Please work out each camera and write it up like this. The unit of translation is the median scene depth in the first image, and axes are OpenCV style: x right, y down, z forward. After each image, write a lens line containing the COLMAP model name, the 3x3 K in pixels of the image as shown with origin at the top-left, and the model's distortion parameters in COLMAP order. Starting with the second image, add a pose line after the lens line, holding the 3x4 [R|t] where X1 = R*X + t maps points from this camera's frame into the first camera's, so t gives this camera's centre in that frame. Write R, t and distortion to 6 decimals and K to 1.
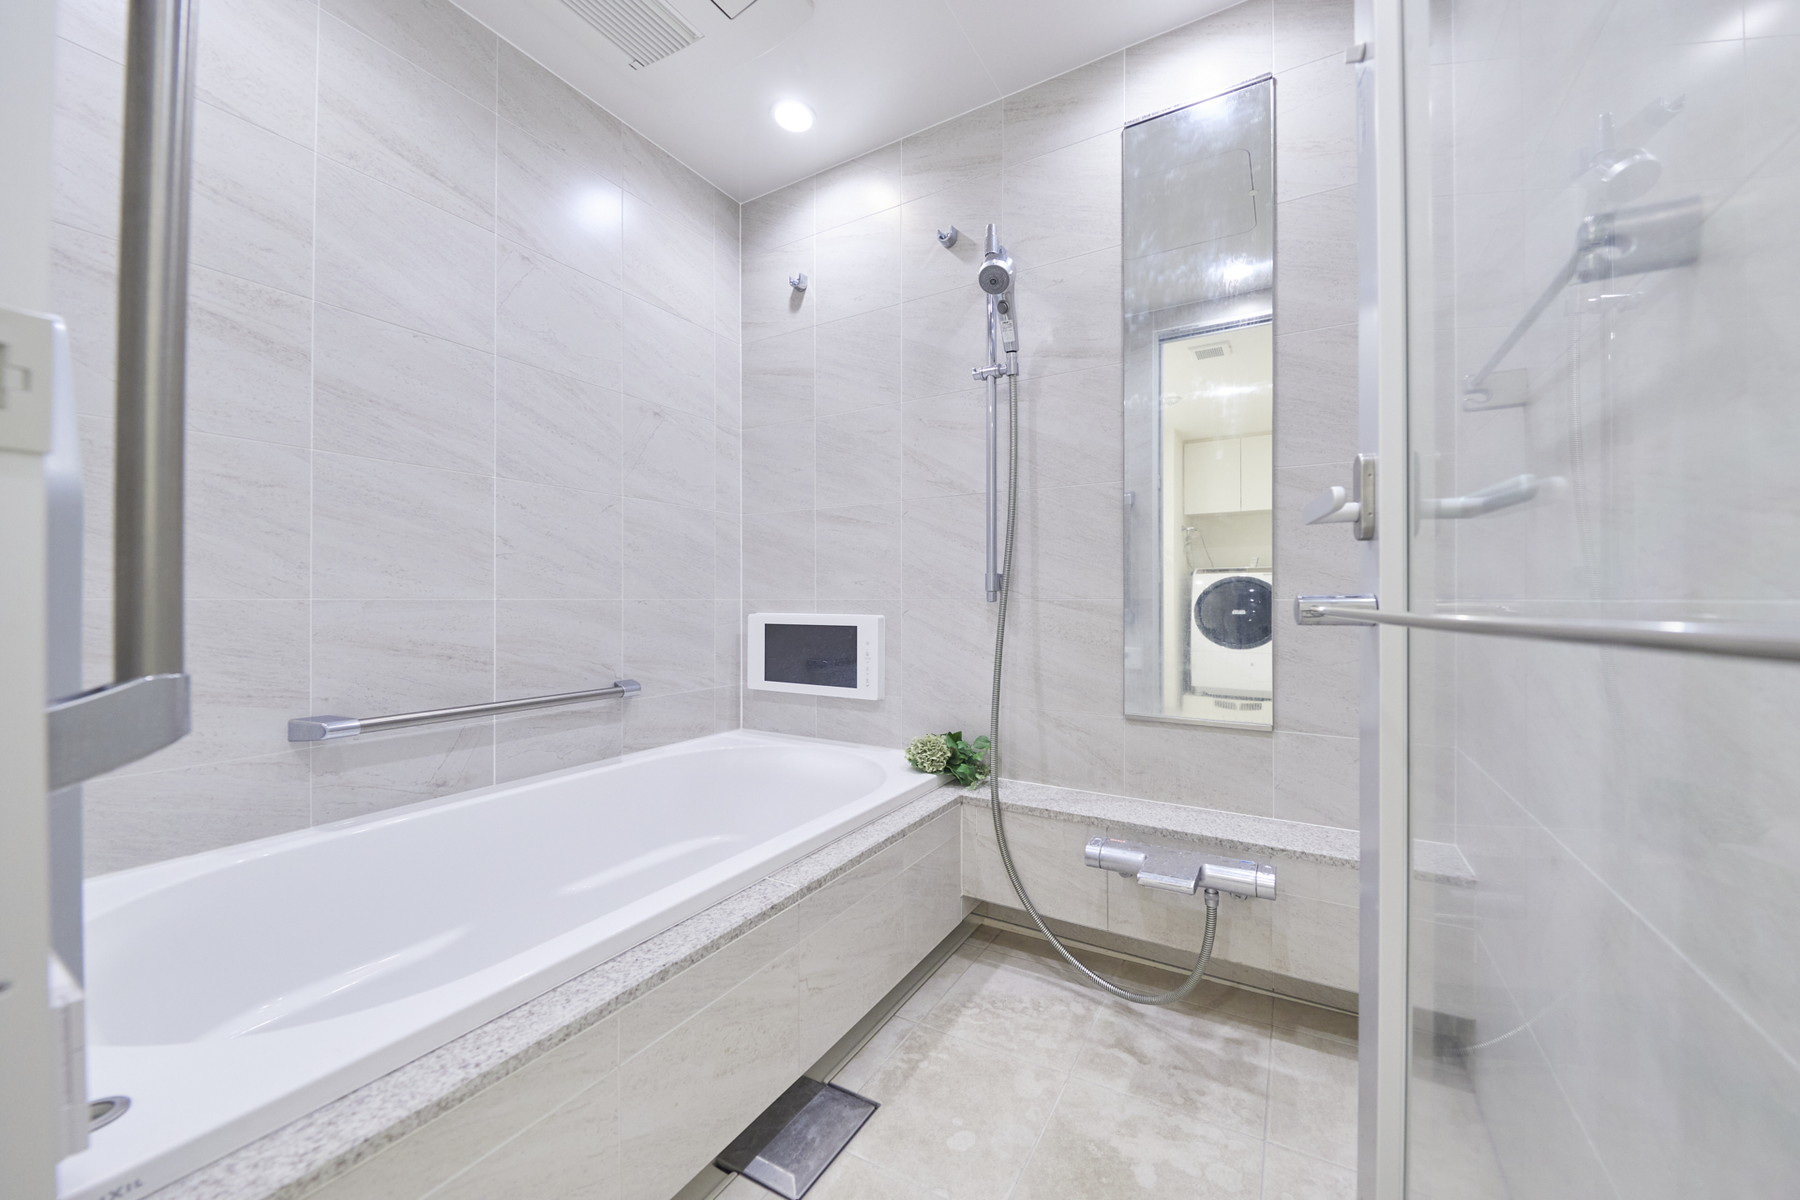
lens RADIAL K [[655.5, 0, 941.5], [0, 655.5, 590.6], [0, 0, 1]] dist [0.001655, -0.001008]
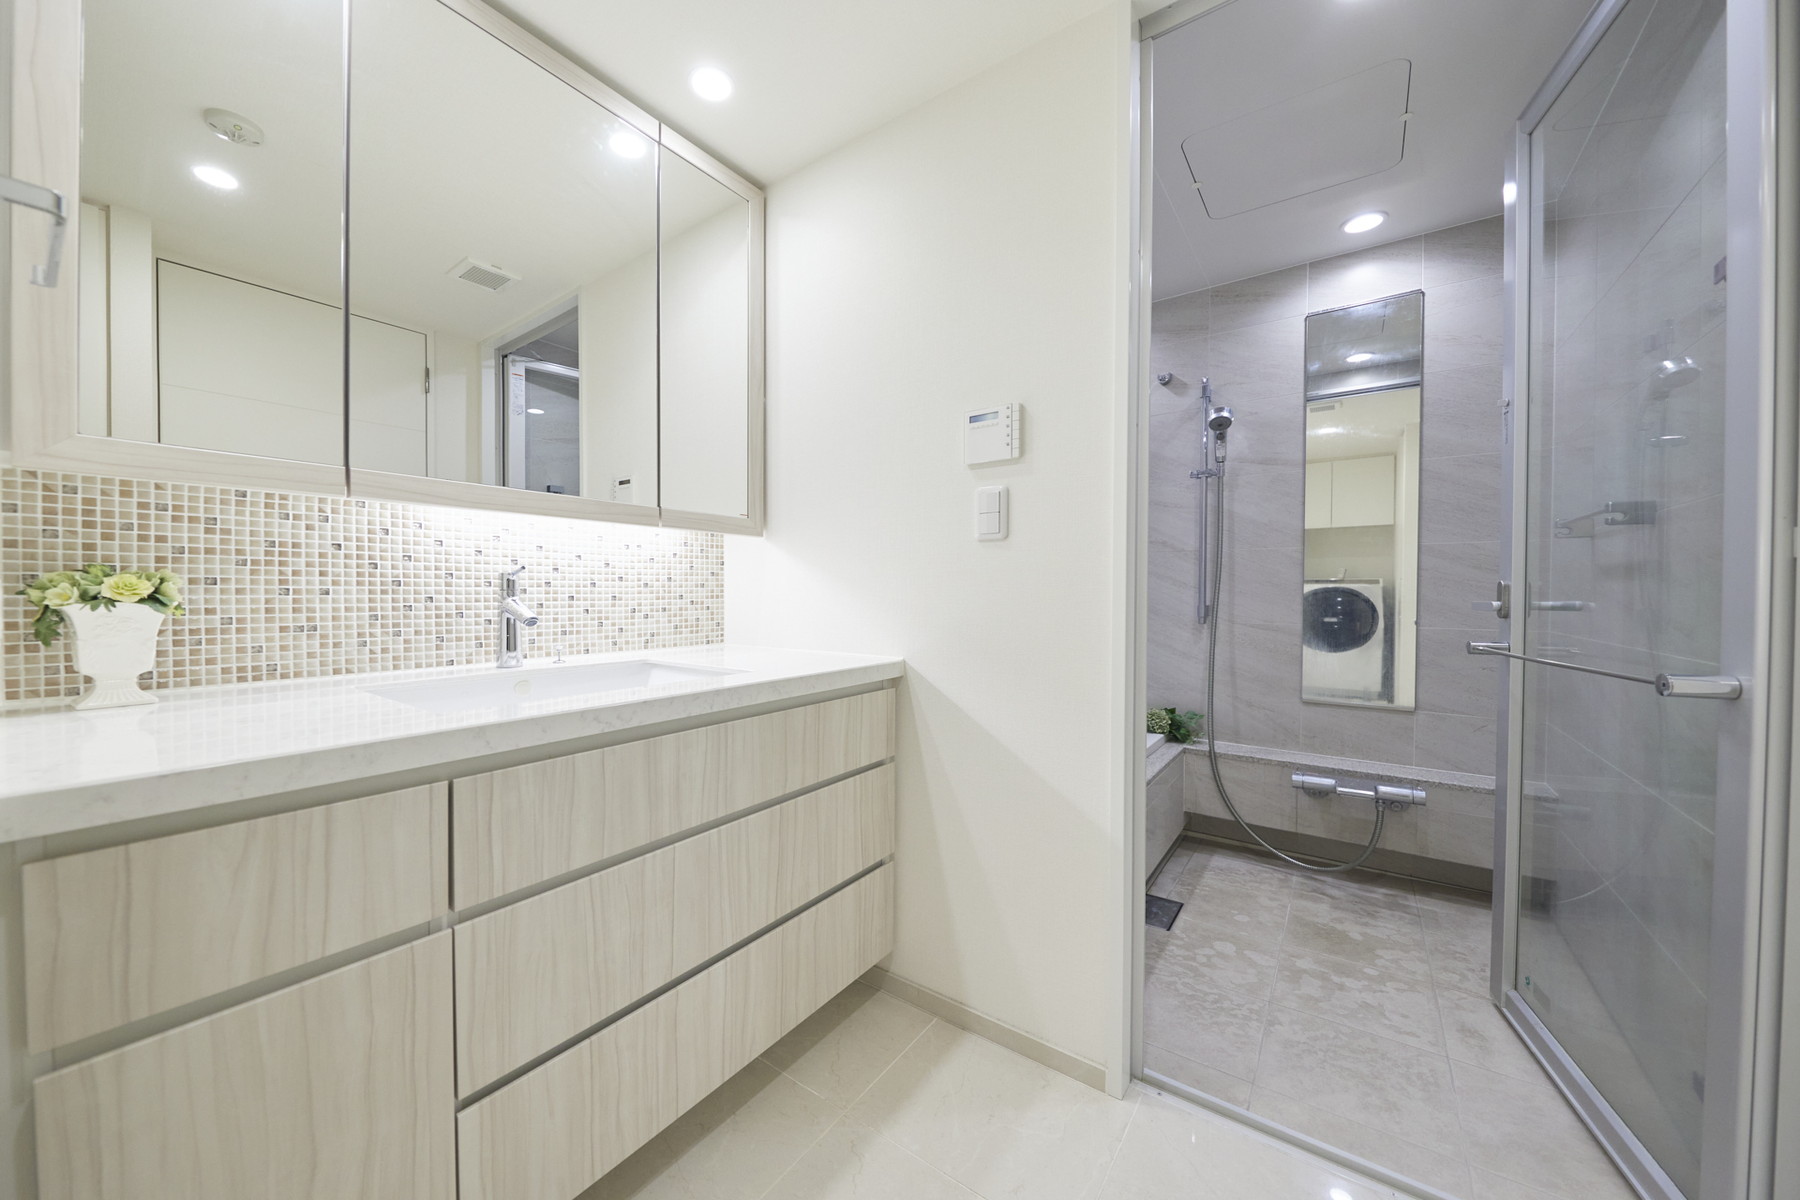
lens RADIAL K [[610.3, 0, 901.6], [0, 610.3, 599.8], [0, 0, 1]] dist [-0.001402, -0.000202]
pose [[0.988230, 0.004635, -0.152904, -0.472250], [-0.001996, 0.999847, 0.017404, -0.073712], [0.152961, -0.016894, 0.988088, -0.608422]]
